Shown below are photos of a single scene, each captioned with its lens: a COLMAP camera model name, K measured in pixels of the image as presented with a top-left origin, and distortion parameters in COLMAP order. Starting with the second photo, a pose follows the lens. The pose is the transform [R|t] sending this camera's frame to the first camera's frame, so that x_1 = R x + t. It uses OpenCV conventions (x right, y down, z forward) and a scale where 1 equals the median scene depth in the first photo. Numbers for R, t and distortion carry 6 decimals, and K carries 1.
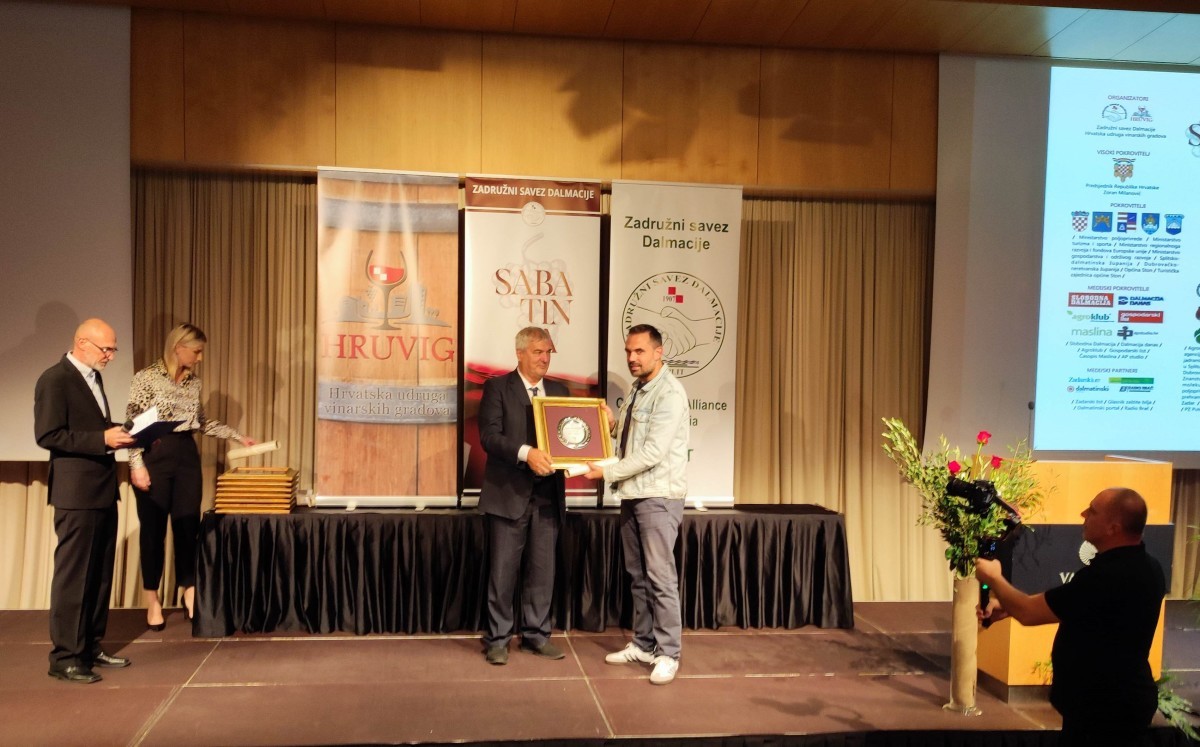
lens RADIAL K [[1175.8, 0, 605.2], [0, 1175.8, 467.2], [0, 0, 1]] dist [0.021494, 0.000000]
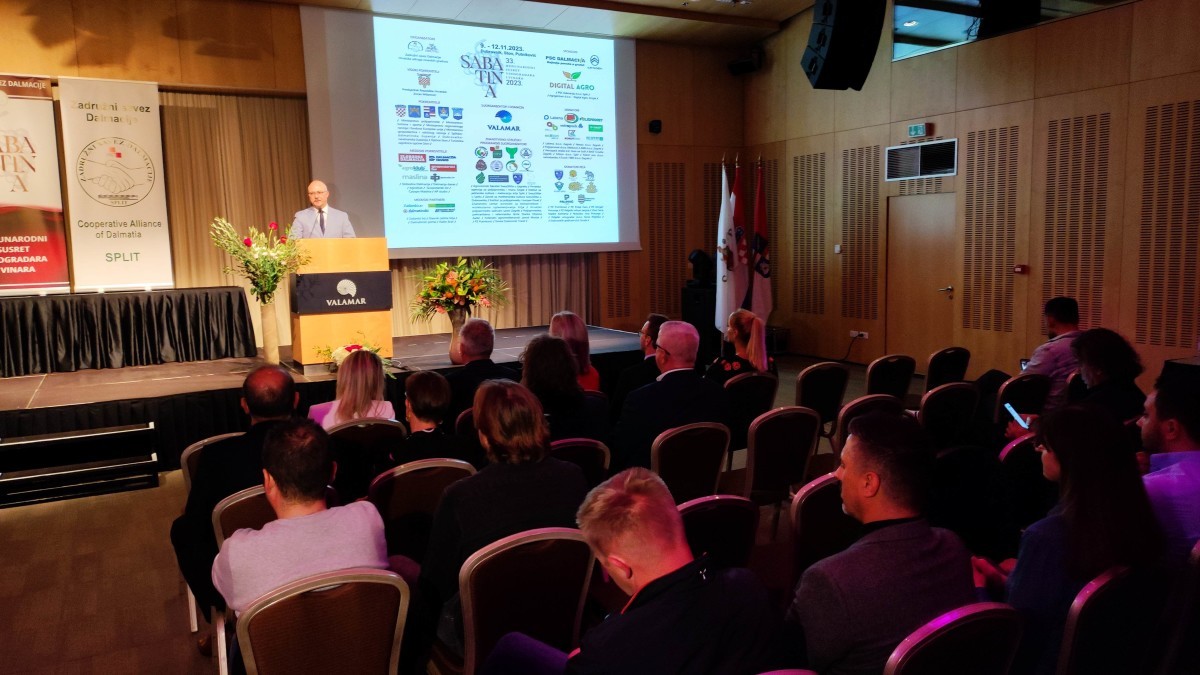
lens RADIAL K [[874.2, 0, 596.2], [0, 874.2, 333.2], [0, 0, 1]] dist [0.023298, -0.011020]
pose [[0.932666, -0.078466, 0.352105, 0.205492], [0.068921, 0.996837, 0.039582, 0.080667], [-0.354097, -0.012650, 0.935123, -0.282209]]
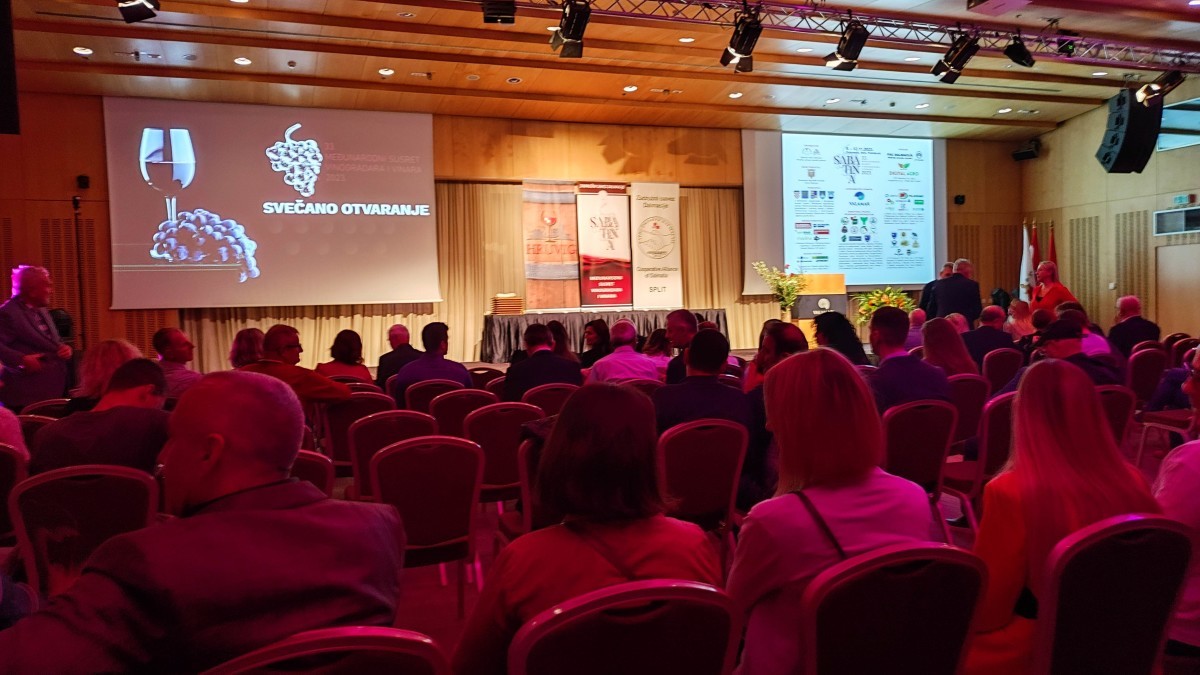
lens RADIAL K [[874.2, 0, 592.6], [0, 874.2, 343.4], [0, 0, 1]] dist [0.023298, -0.011020]
pose [[0.975260, -0.053468, 0.214497, -0.454115], [0.061974, 0.997528, -0.033125, 0.147361], [-0.212196, 0.045599, 0.976163, -0.735516]]
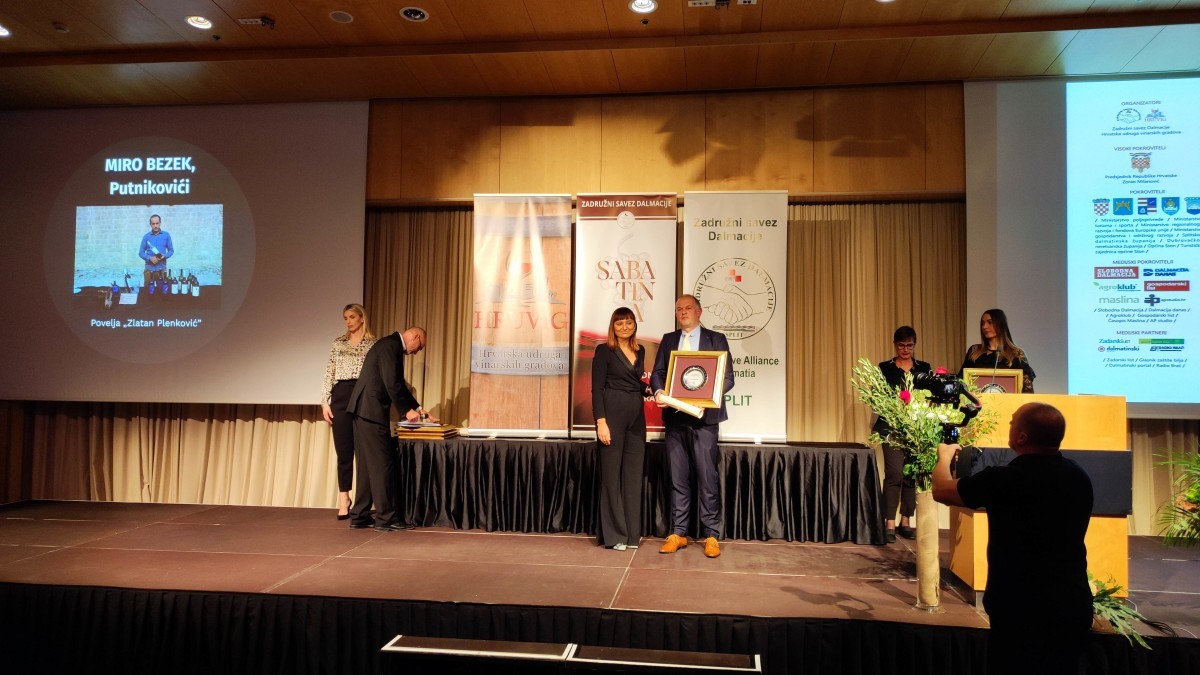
lens RADIAL K [[874.2, 0, 600.1], [0, 874.2, 341.5], [0, 0, 1]] dist [0.023298, -0.011020]
pose [[0.965262, -0.015139, -0.260844, 0.152774], [-0.015076, 0.993430, -0.113447, 0.033343], [0.260847, 0.113438, 0.958692, 0.045263]]
